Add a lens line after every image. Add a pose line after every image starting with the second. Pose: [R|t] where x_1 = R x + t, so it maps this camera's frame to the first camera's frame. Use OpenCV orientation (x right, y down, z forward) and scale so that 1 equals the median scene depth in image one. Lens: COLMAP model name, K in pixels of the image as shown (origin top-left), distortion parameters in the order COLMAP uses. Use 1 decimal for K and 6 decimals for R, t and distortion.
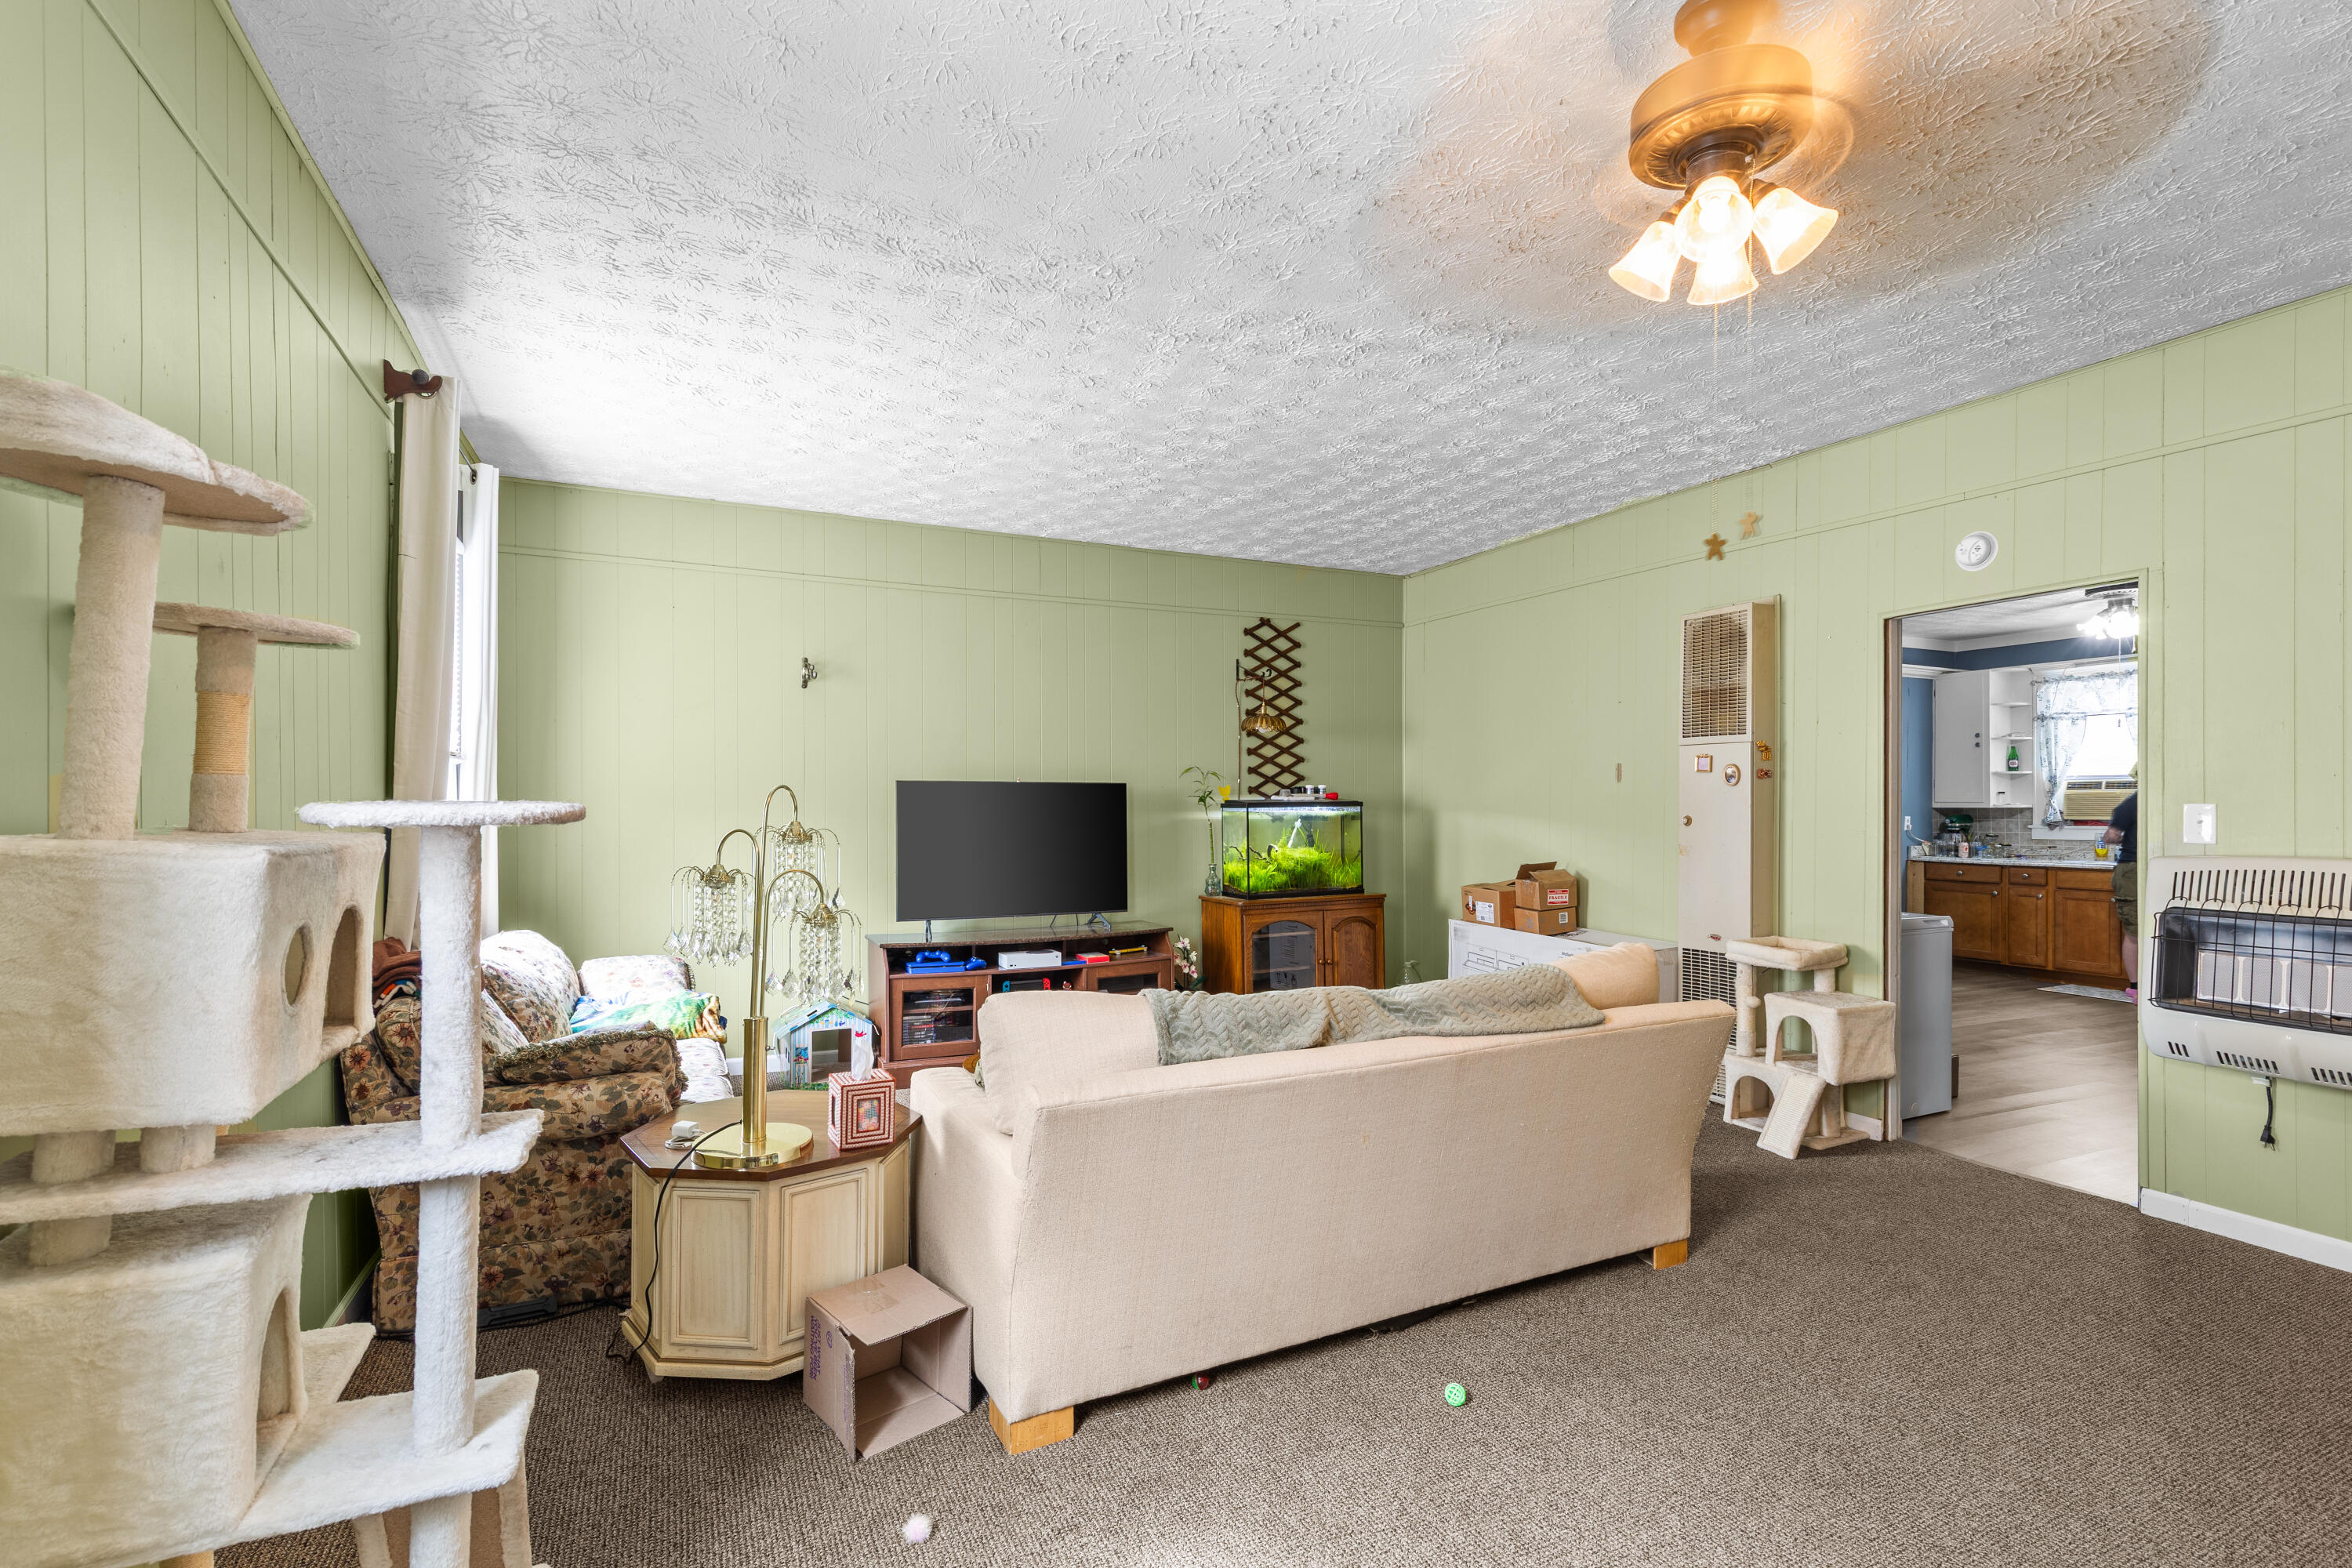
lens RADIAL K [[1072.8, 0, 1174.6], [0, 1072.8, 805.8], [0, 0, 1]] dist [0.017174, -0.000227]
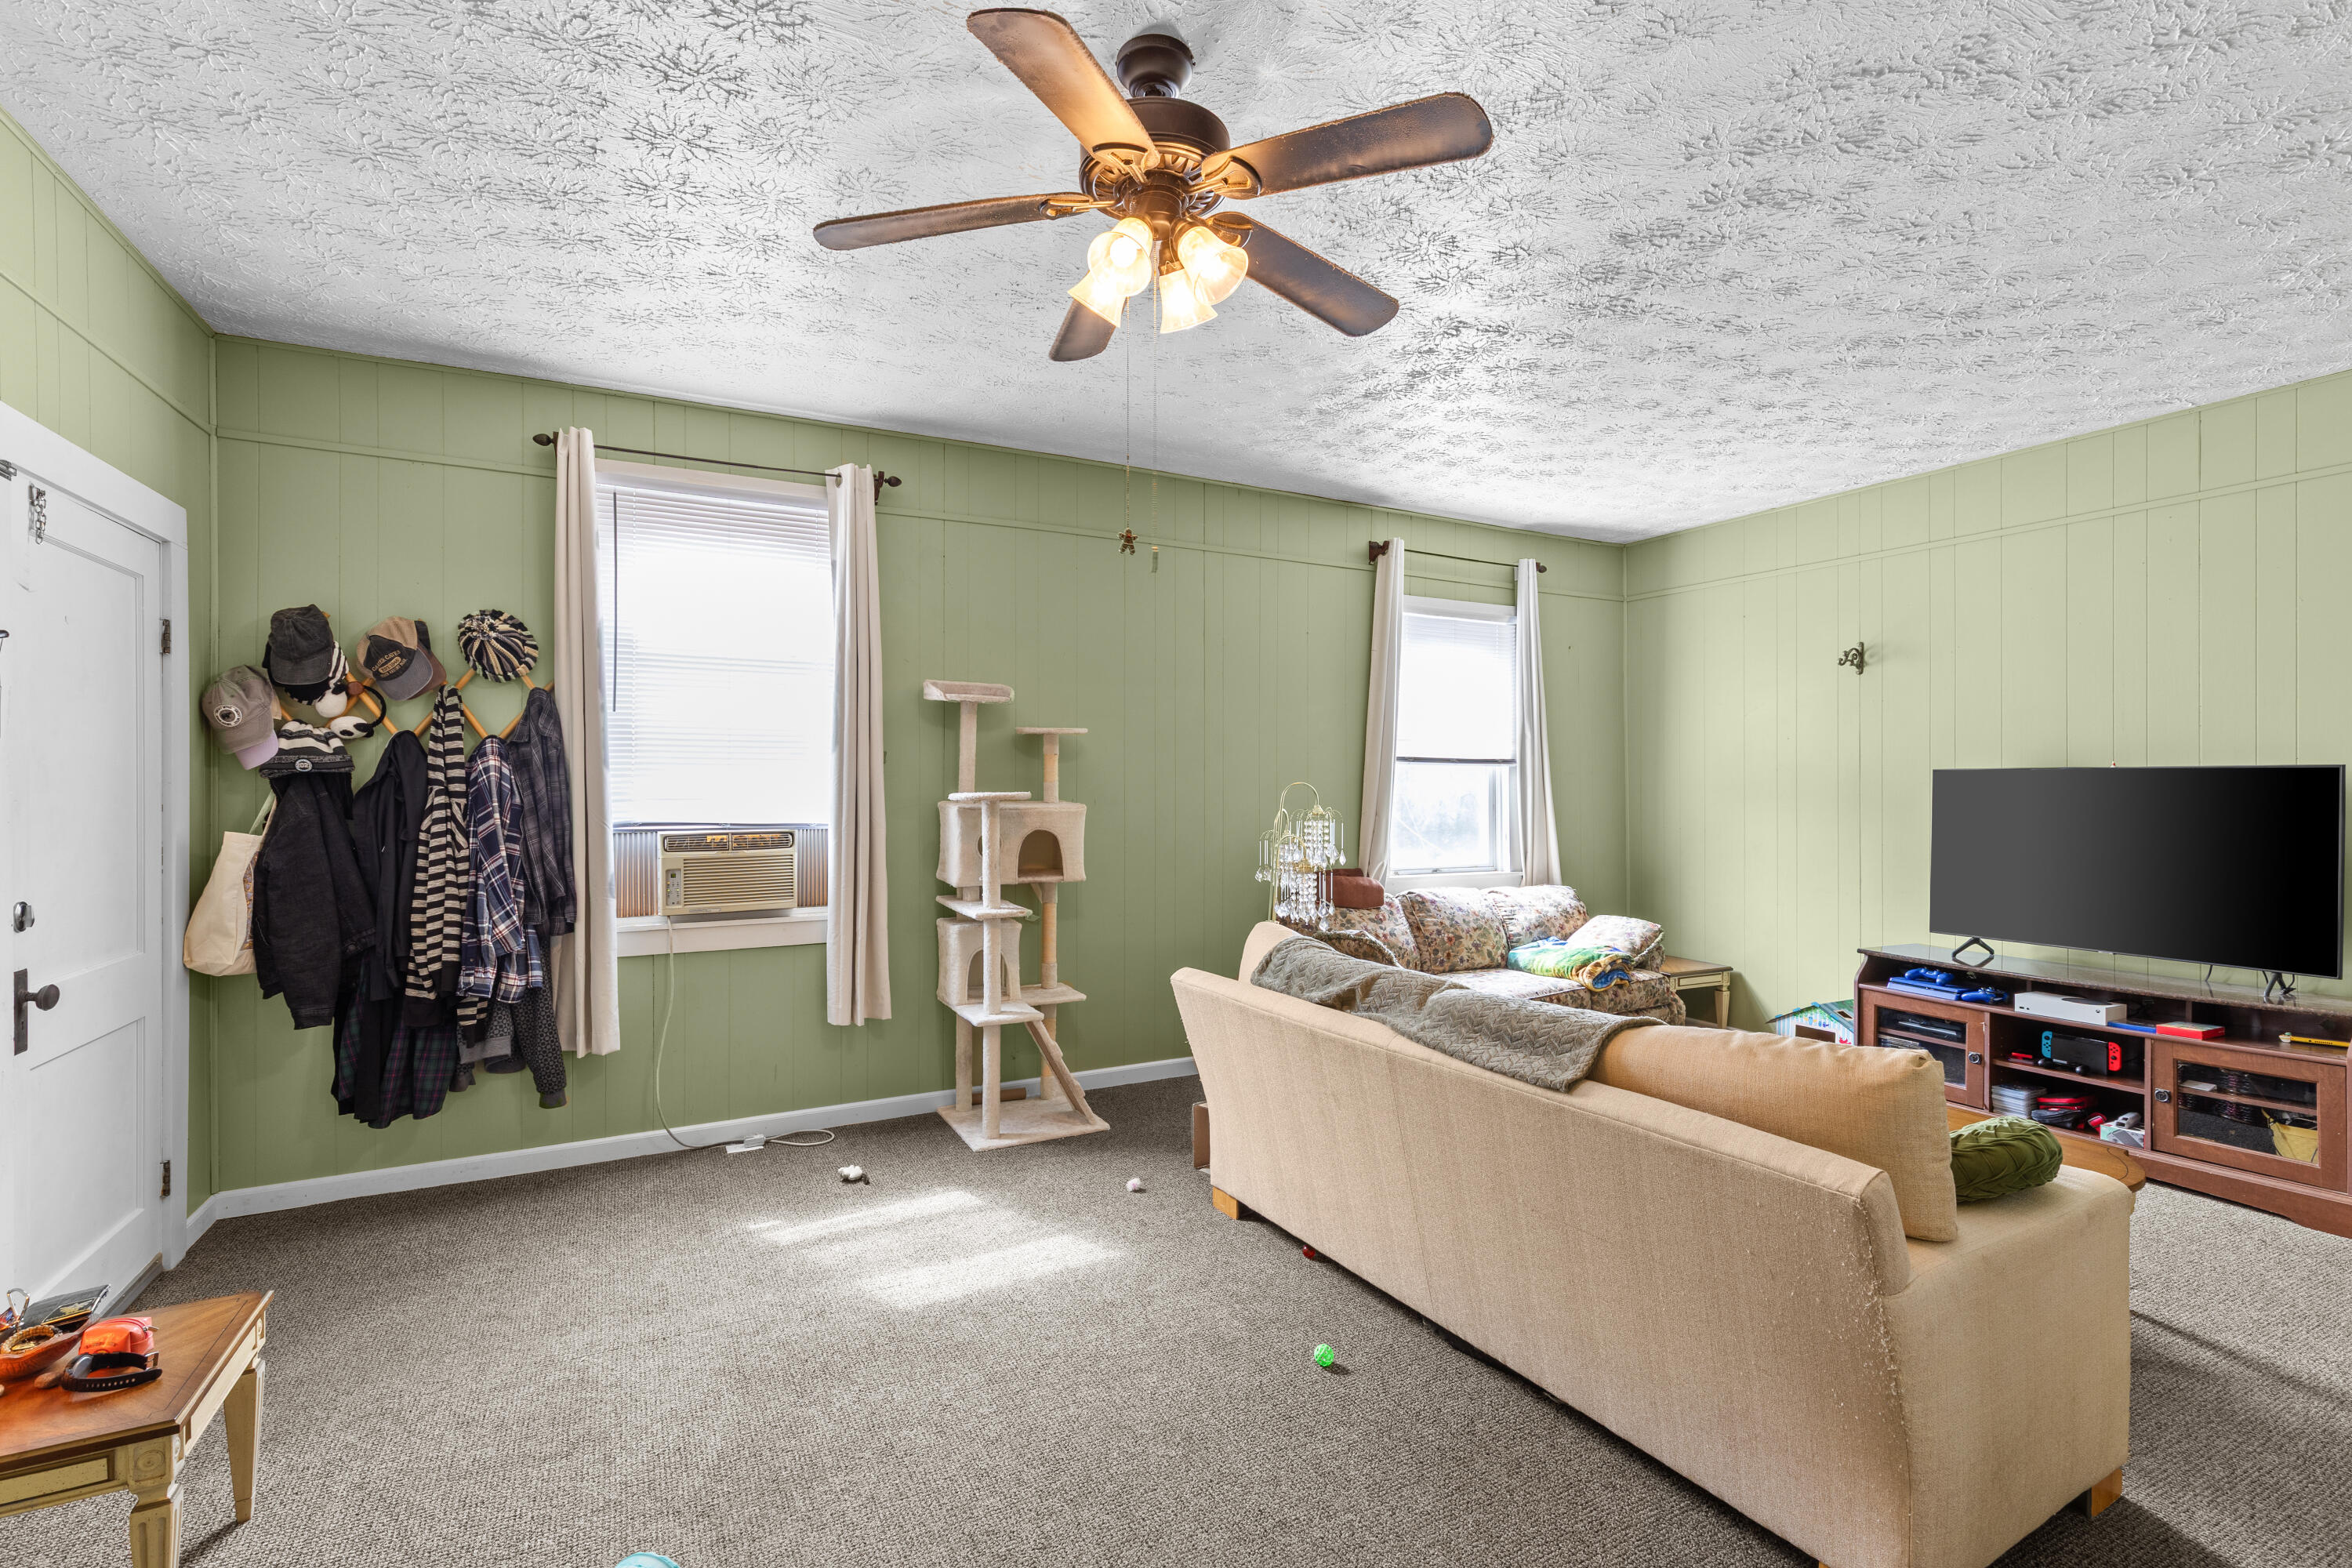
lens RADIAL K [[1046.9, 0, 1176.0], [0, 1046.9, 784.0], [0, 0, 1]] dist [0.017455, -0.000451]
pose [[0.059177, -0.004564, -0.998237, 0.598418], [-0.007457, 0.999960, -0.005014, -0.002993], [0.998220, 0.007741, 0.059141, 0.369365]]
